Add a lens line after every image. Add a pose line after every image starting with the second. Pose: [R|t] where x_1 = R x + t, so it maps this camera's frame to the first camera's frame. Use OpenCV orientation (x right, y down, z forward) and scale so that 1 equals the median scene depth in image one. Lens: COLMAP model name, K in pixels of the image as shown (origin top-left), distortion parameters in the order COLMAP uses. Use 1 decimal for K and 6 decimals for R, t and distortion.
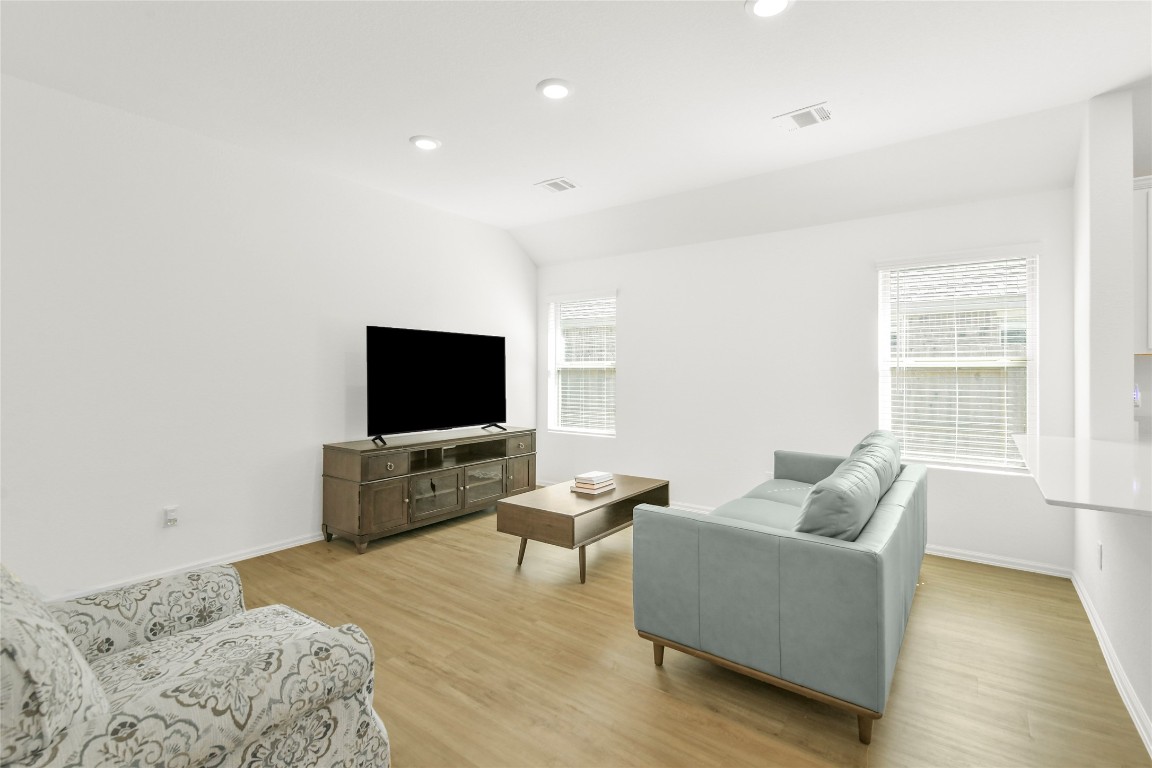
lens RADIAL K [[532.5, 0, 577.5], [0, 532.5, 368.4], [0, 0, 1]] dist [0.003553, 0.000097]
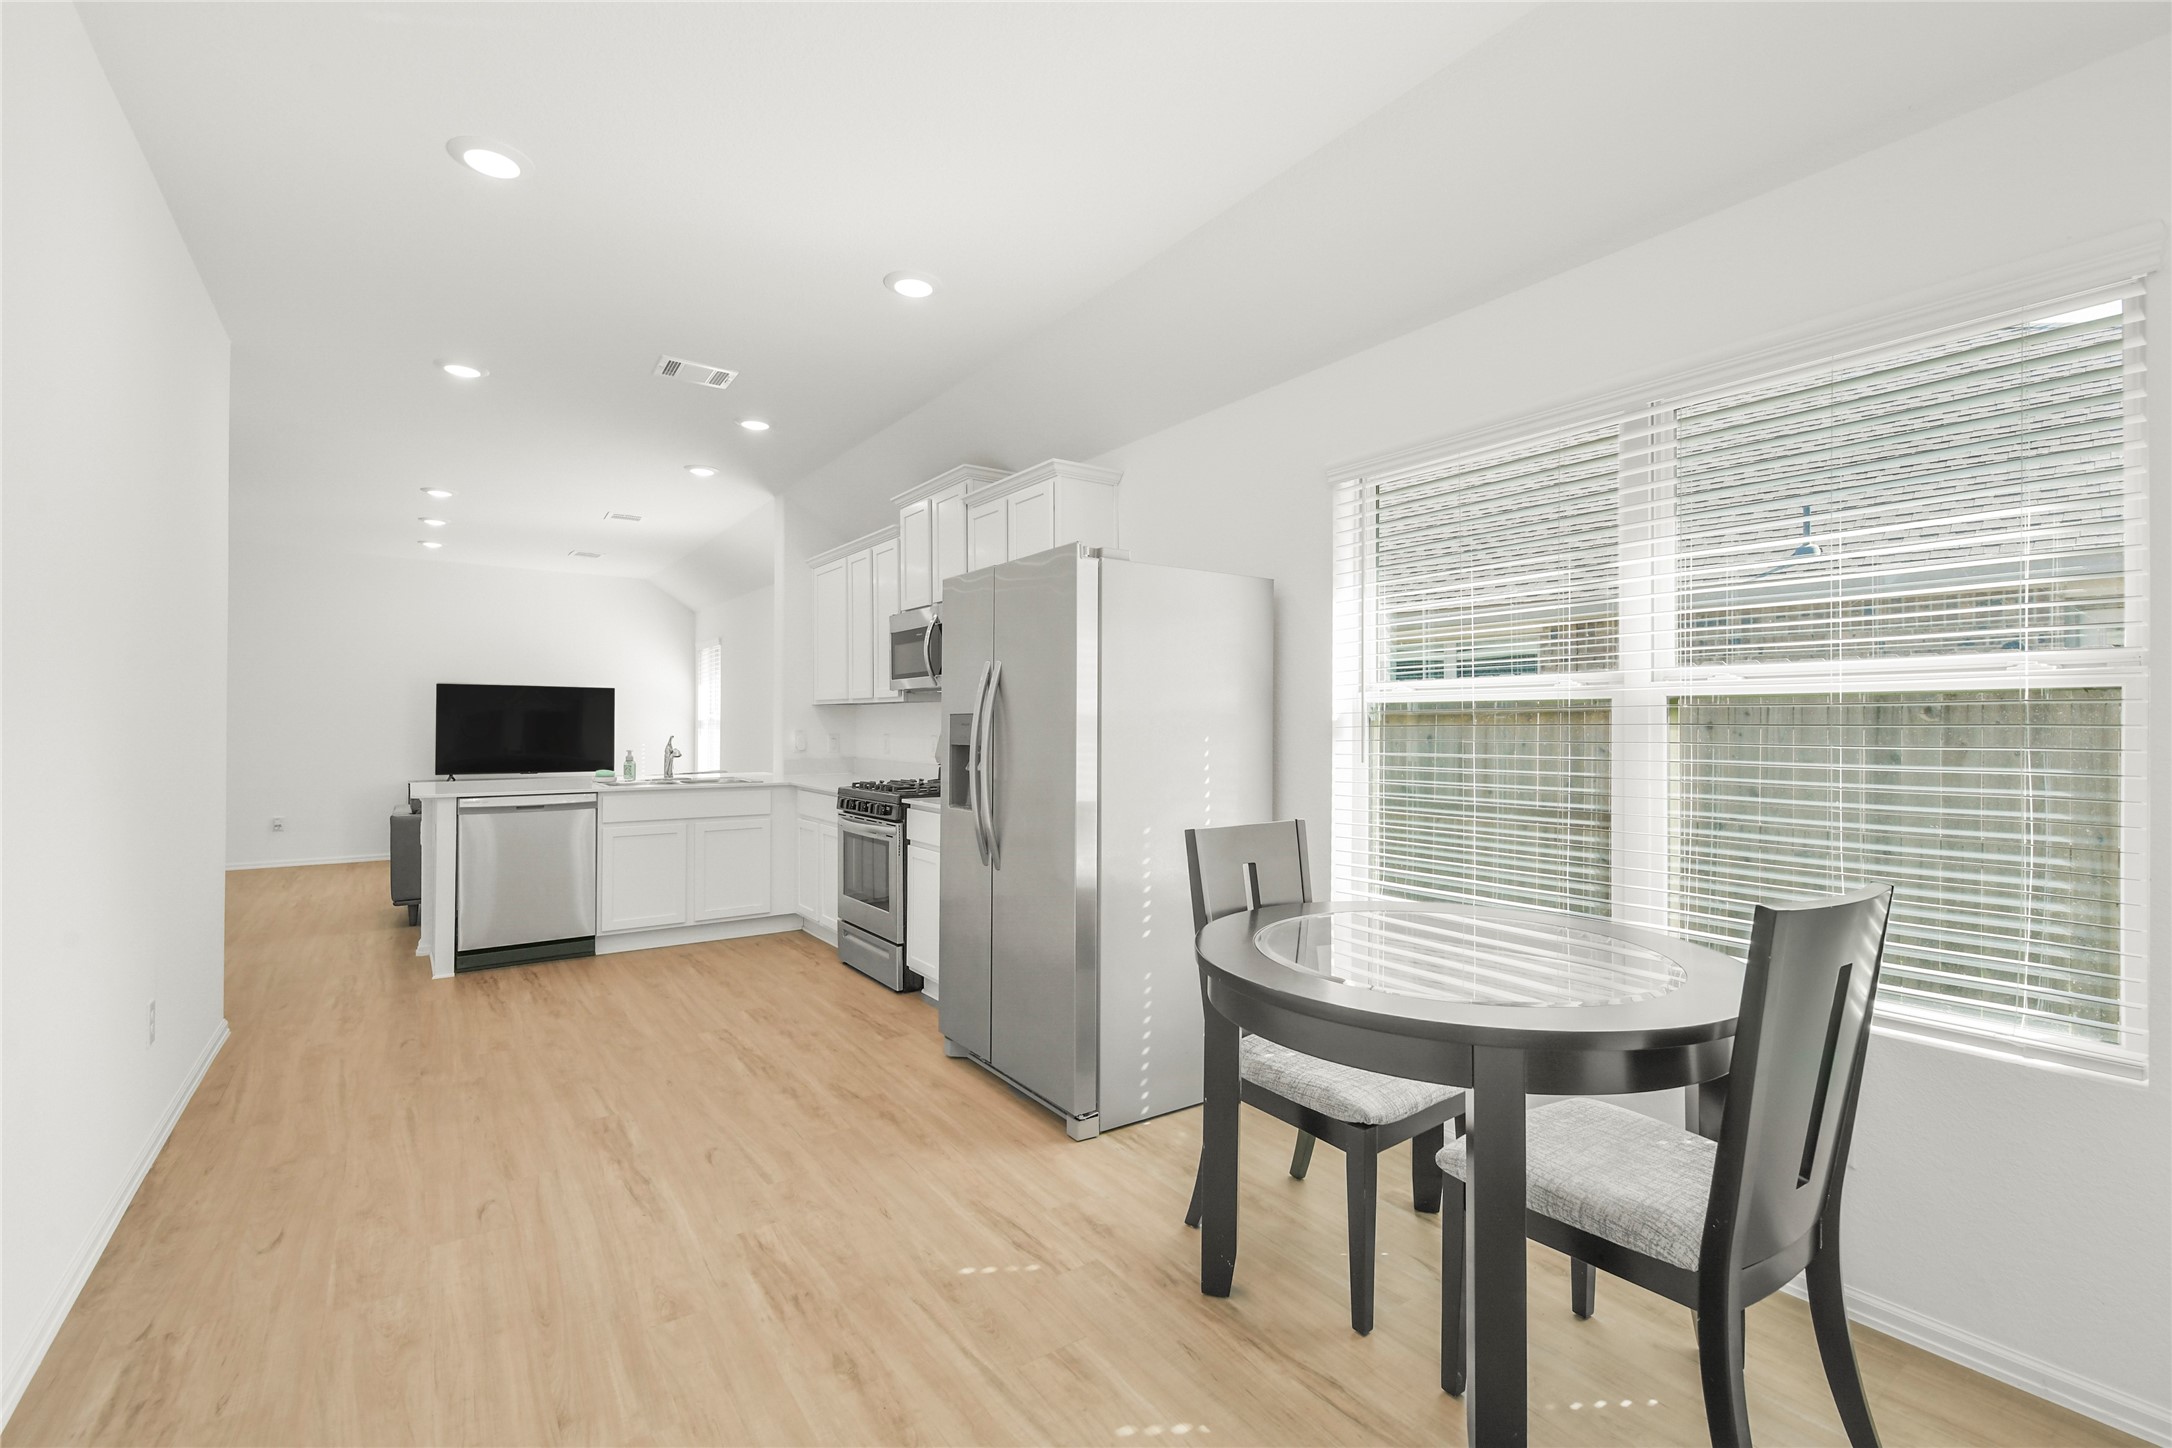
lens RADIAL K [[937.7, 0, 1106.2], [0, 937.7, 718.9], [0, 0, 1]] dist [0.000073, -0.000447]
pose [[0.957512, -0.004117, -0.288364, 1.704584], [0.004277, 0.999991, -0.000073, 0.006345], [0.288361, -0.001163, 0.957521, -0.621587]]
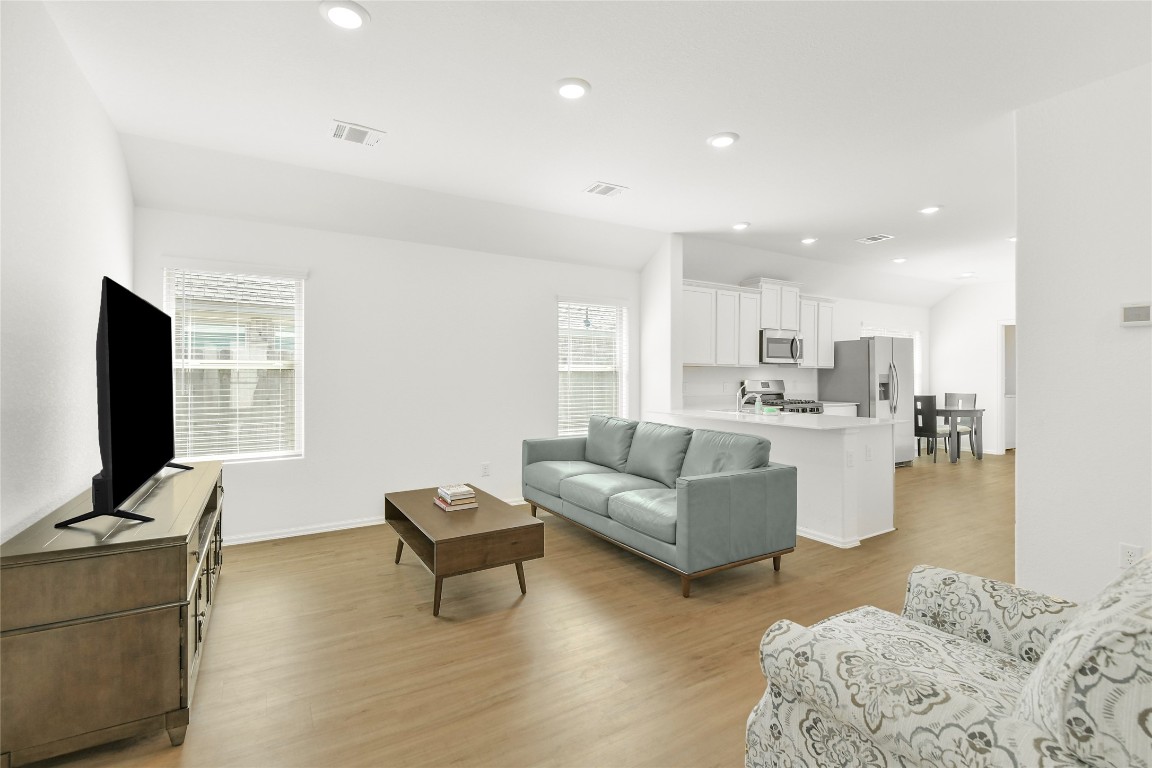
lens RADIAL K [[518.9, 0, 580.3], [0, 518.9, 373.2], [0, 0, 1]] dist [-0.000110, -0.000238]
pose [[0.375133, 0.000988, 0.926970, -0.663502], [-0.004858, 0.999988, 0.000900, 0.001401], [-0.926958, -0.004841, 0.375133, 0.445585]]
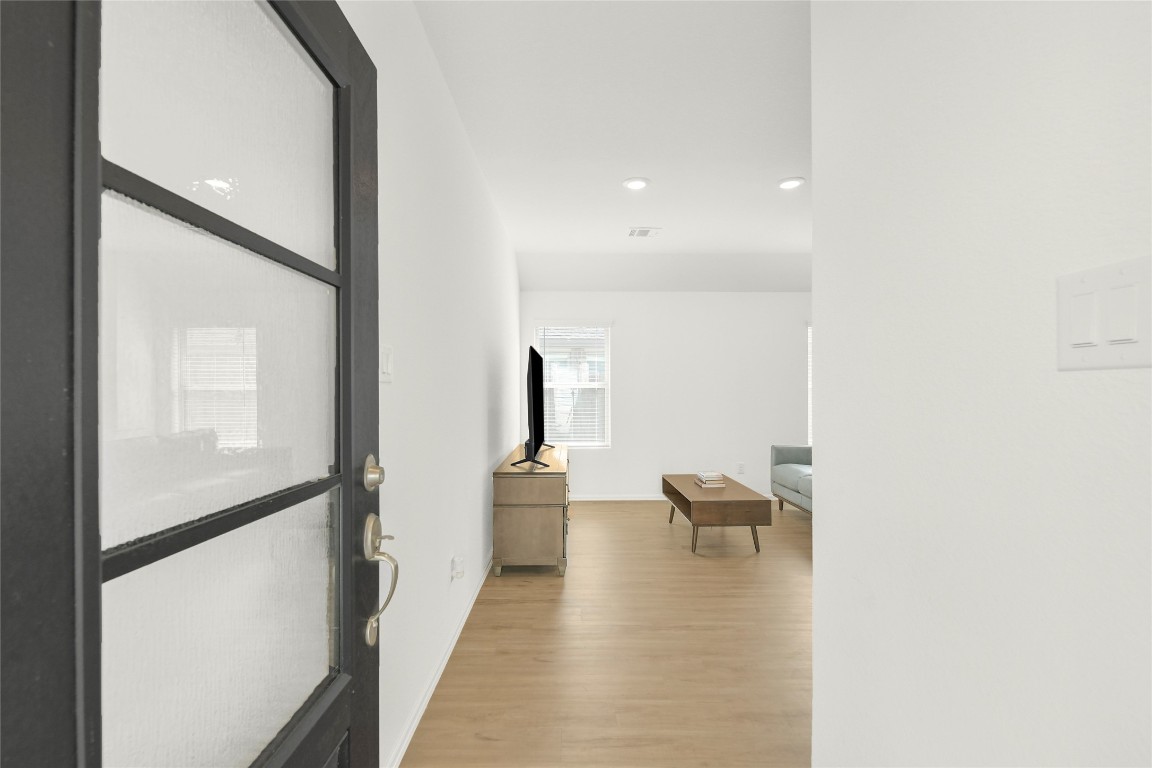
lens RADIAL K [[509.4, 0, 576.0], [0, 509.4, 384.0], [0, 0, 1]] dist [0.008062, -0.000489]
pose [[0.797580, 0.004665, 0.603195, -0.898632], [-0.000525, 0.999975, -0.007040, -0.003448], [-0.603212, 0.005298, 0.797563, 0.208255]]
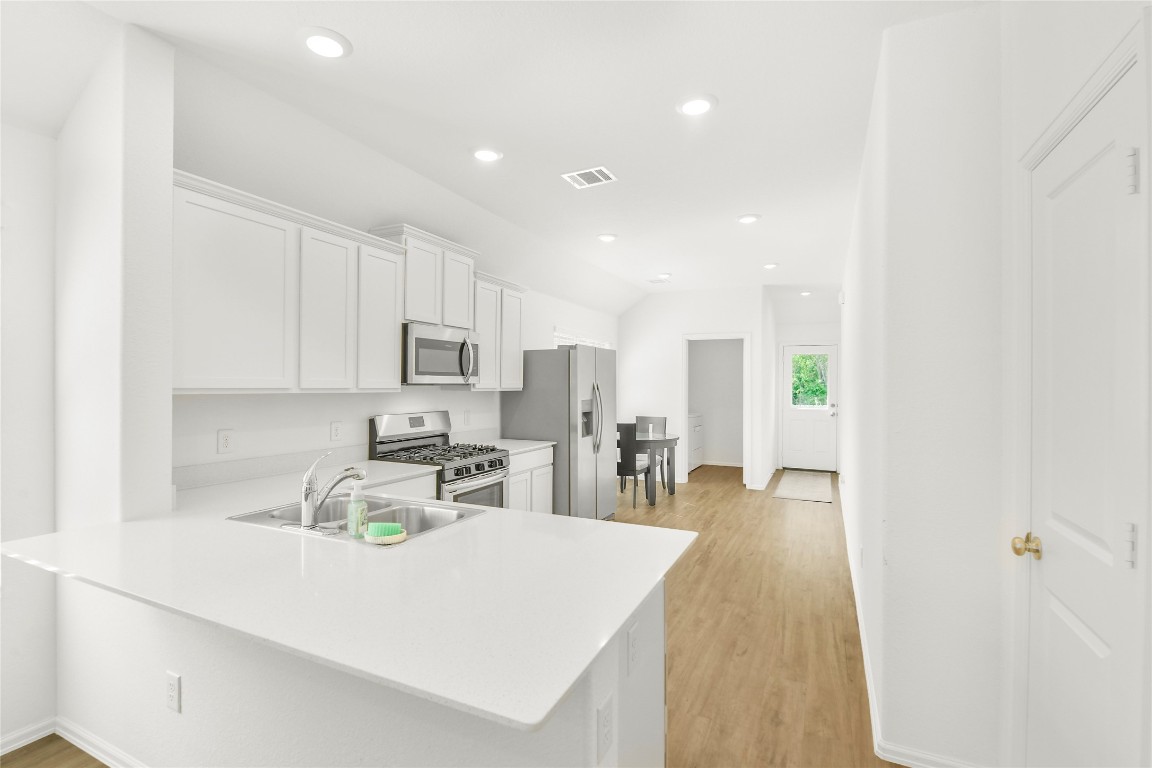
lens RADIAL K [[519.4, 0, 576.0], [0, 519.4, 384.0], [0, 0, 1]] dist [0.000575, -0.000196]
pose [[-0.192424, -0.001935, 0.981310, 0.143924], [-0.009520, 0.999955, 0.000105, -0.035015], [-0.981266, -0.009322, -0.192433, 0.415482]]
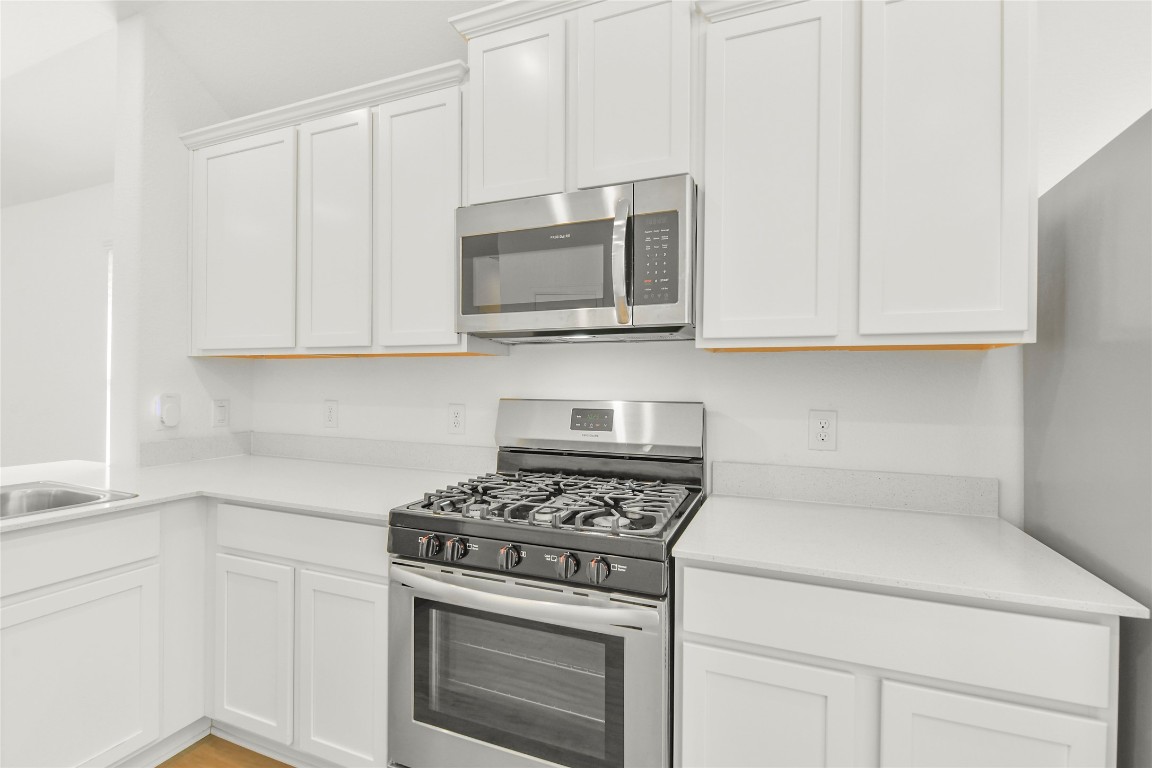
lens RADIAL K [[514.6, 0, 578.1], [0, 514.6, 380.9], [0, 0, 1]] dist [-0.000845, -0.000749]
pose [[0.965033, 0.004741, 0.262087, 1.040557], [-0.005707, 0.999979, 0.002924, 0.003697], [-0.262068, -0.004317, 0.965040, 0.085287]]
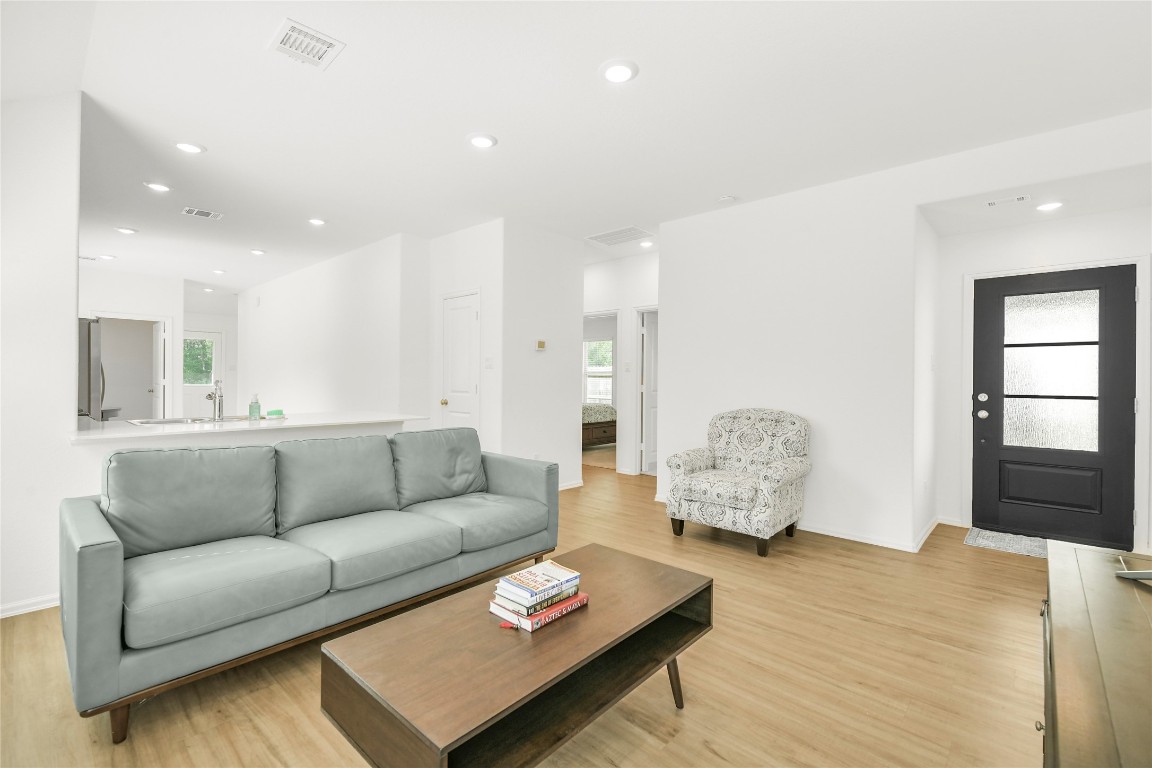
lens RADIAL K [[506.2, 0, 576.9], [0, 506.2, 378.6], [0, 0, 1]] dist [0.006299, -0.006415]
pose [[-0.995107, -0.009767, 0.098324, -0.044643], [-0.010412, 0.999927, -0.006049, 0.021522], [-0.098258, -0.007043, -0.995136, 1.362606]]
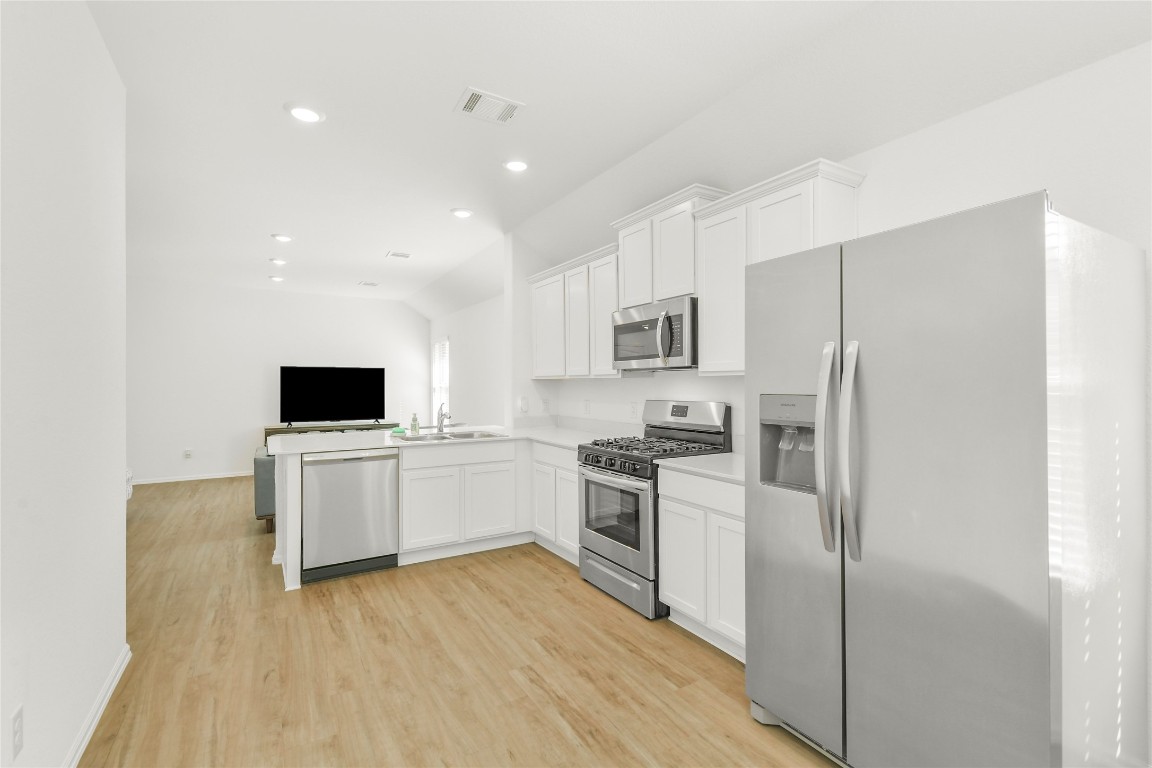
lens RADIAL K [[509.4, 0, 576.0], [0, 509.4, 384.0], [0, 0, 1]] dist [0.008062, -0.000489]
pose [[0.928108, -0.008106, -0.372223, 1.331391], [0.010528, 0.999935, 0.004477, -0.012849], [0.372162, -0.008074, 0.928132, -0.351989]]
